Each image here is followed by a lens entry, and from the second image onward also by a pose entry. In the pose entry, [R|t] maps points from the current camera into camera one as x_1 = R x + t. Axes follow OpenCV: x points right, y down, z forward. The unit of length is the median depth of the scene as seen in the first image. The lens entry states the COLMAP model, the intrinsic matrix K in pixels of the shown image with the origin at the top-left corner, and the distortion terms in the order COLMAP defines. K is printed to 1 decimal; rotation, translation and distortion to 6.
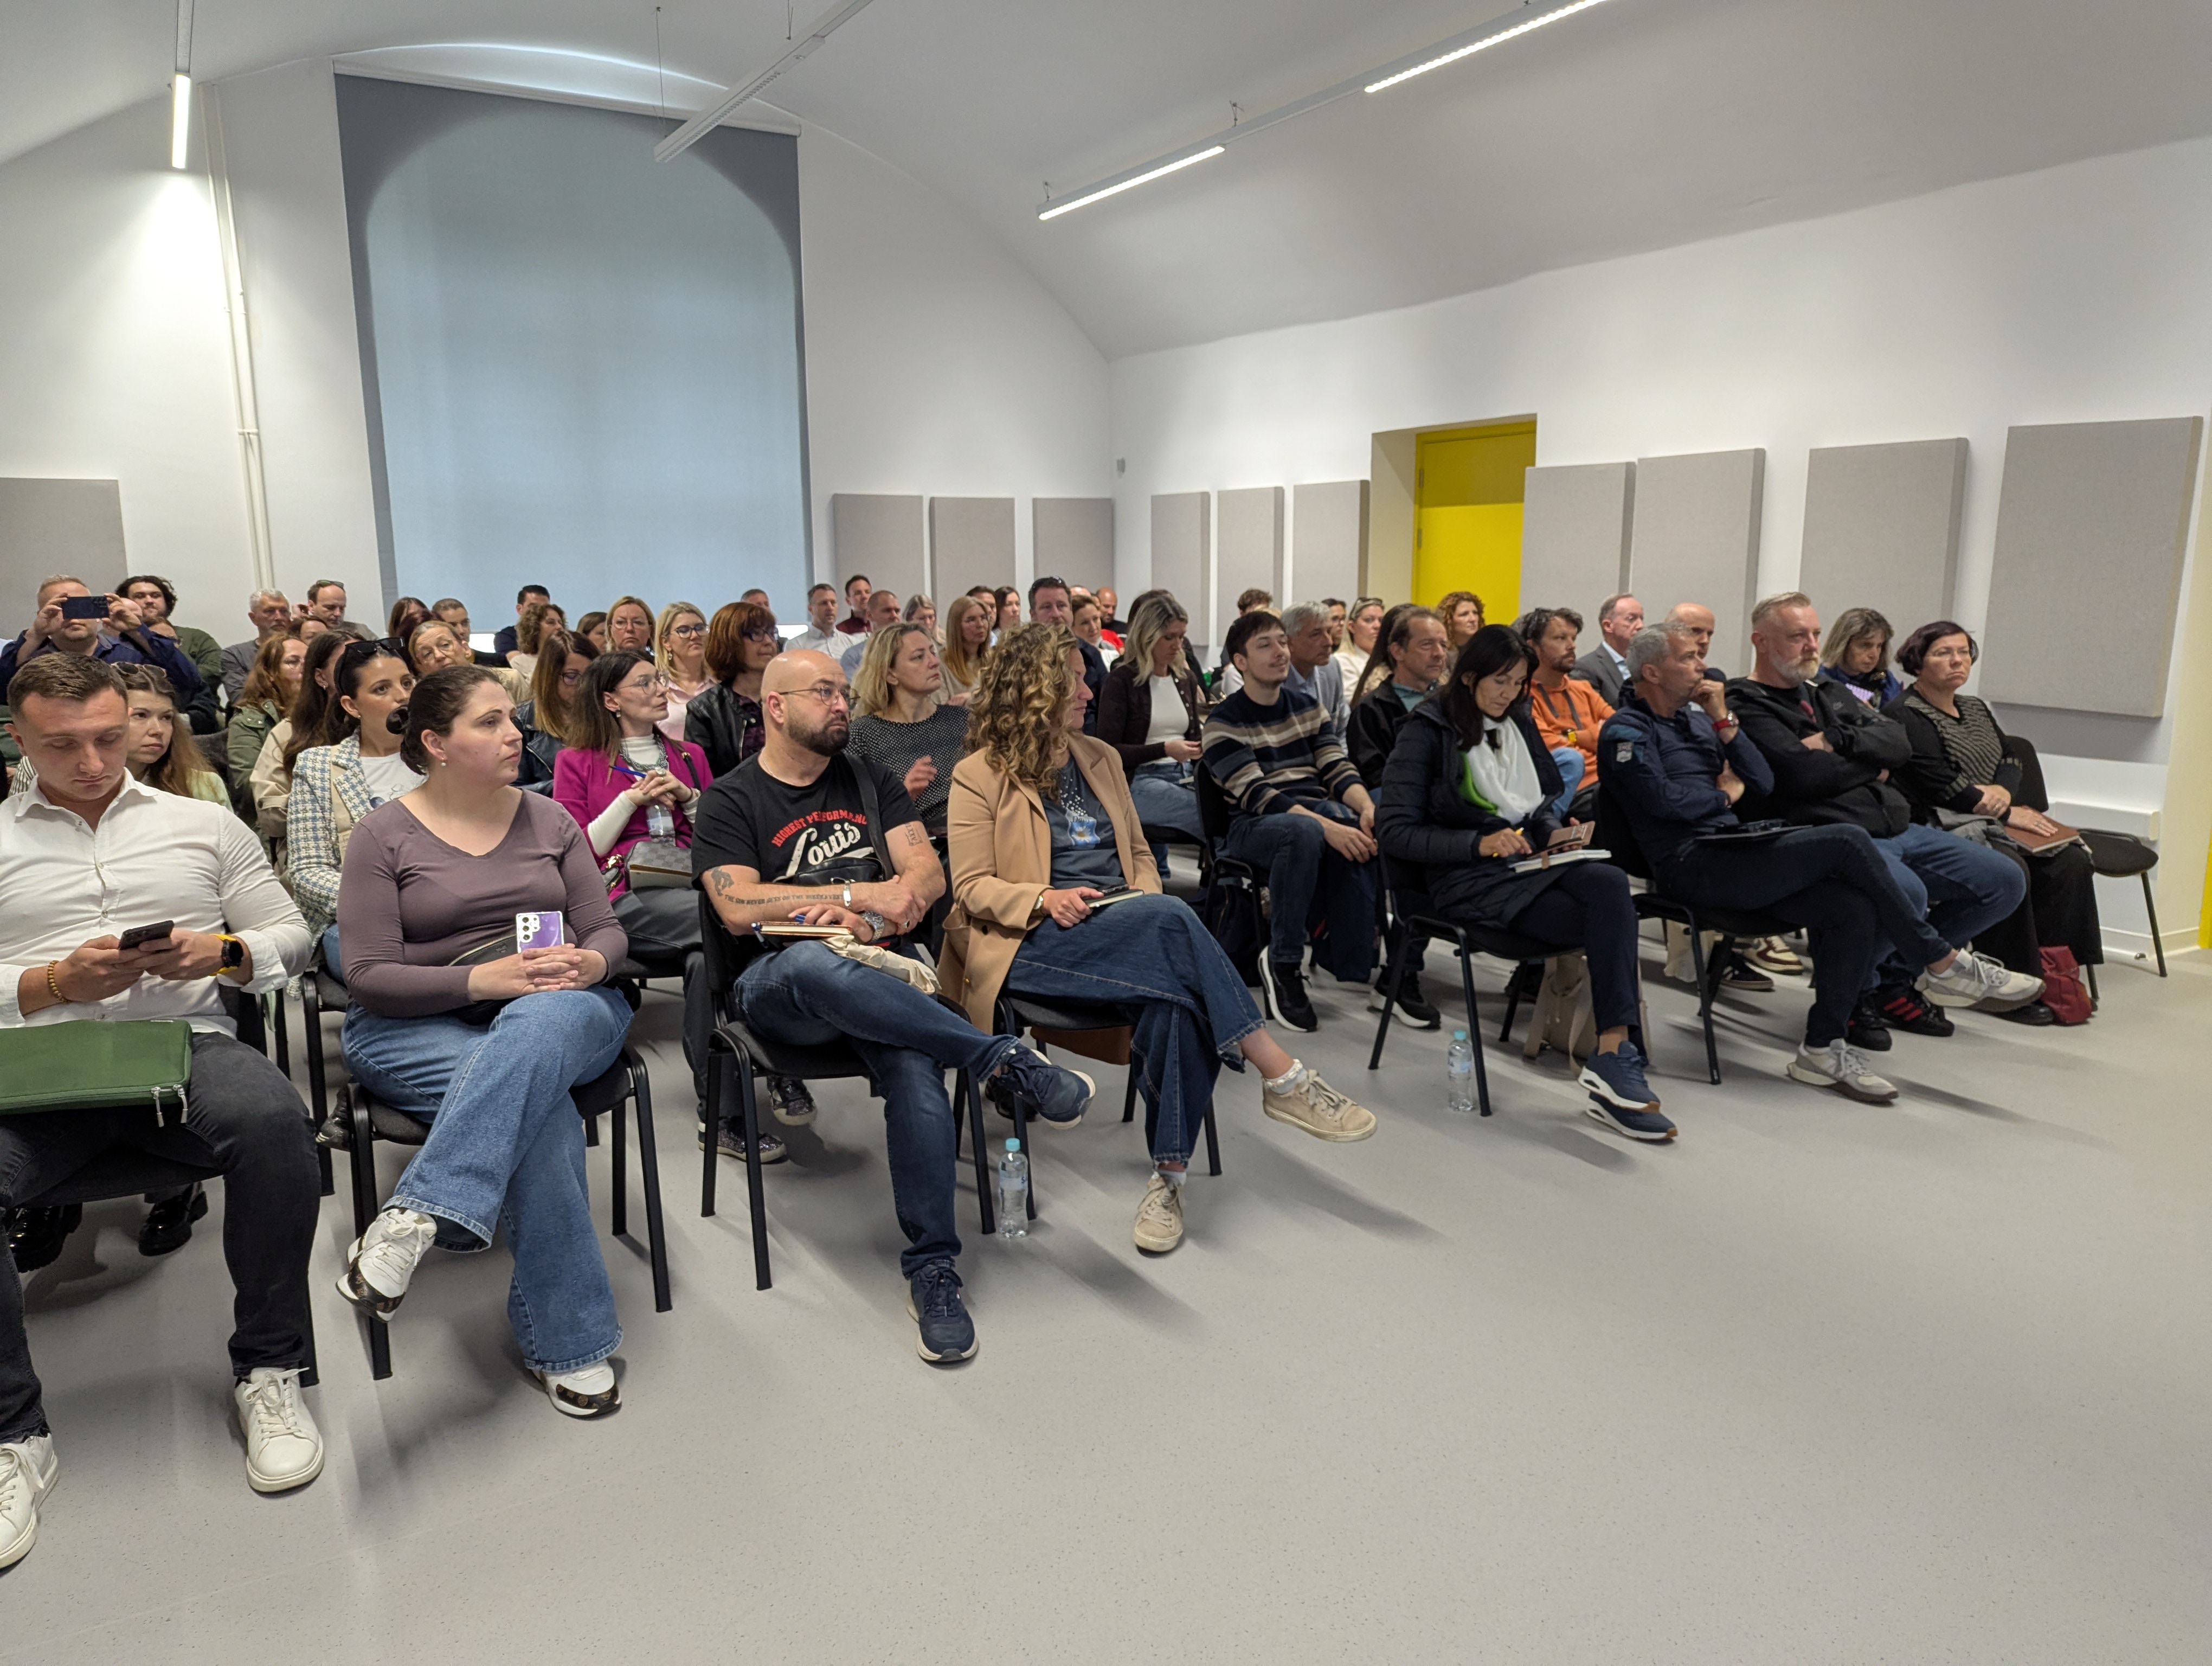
lens RADIAL K [[1547.4, 0, 1102.4], [0, 1547.4, 875.8], [0, 0, 1]] dist [0.048271, -0.047255]
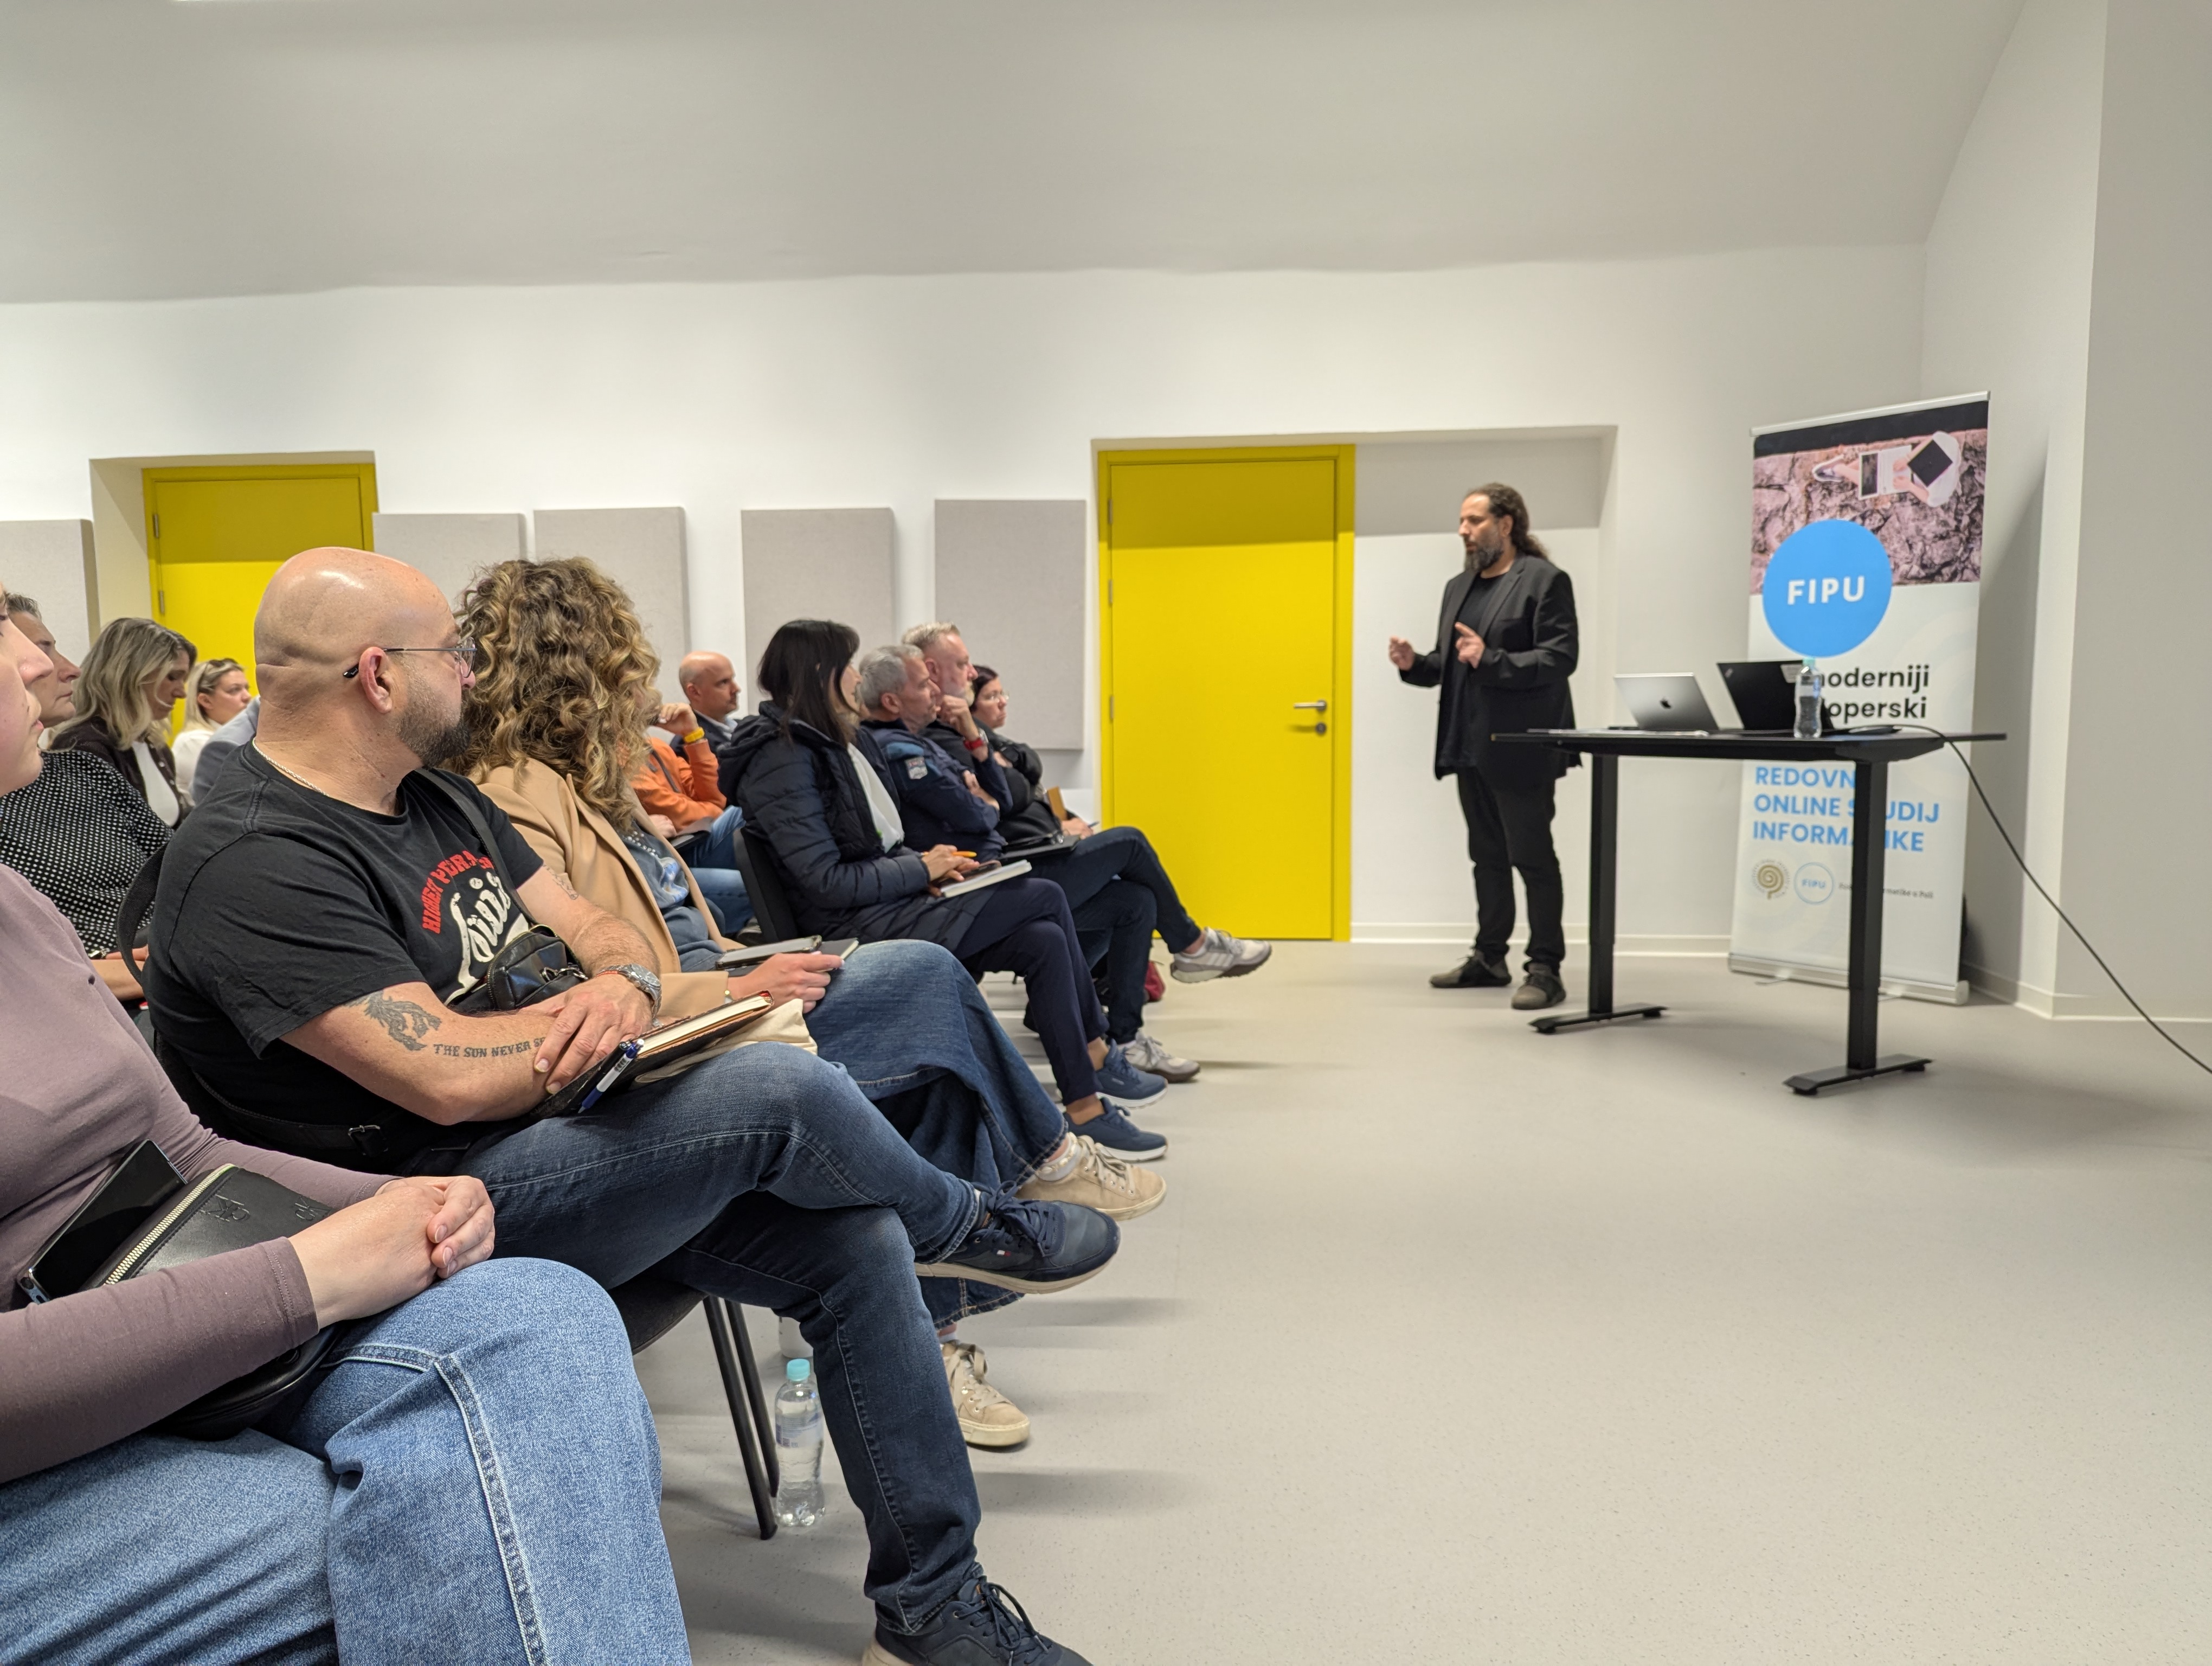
lens RADIAL K [[1547.4, 0, 1102.4], [0, 1547.4, 875.8], [0, 0, 1]] dist [0.048271, -0.047255]
pose [[0.571910, -0.095390, 0.814752, -0.237358], [0.172604, 0.984974, -0.005839, 0.002689], [-0.801952, 0.143969, 0.579781, 0.259061]]
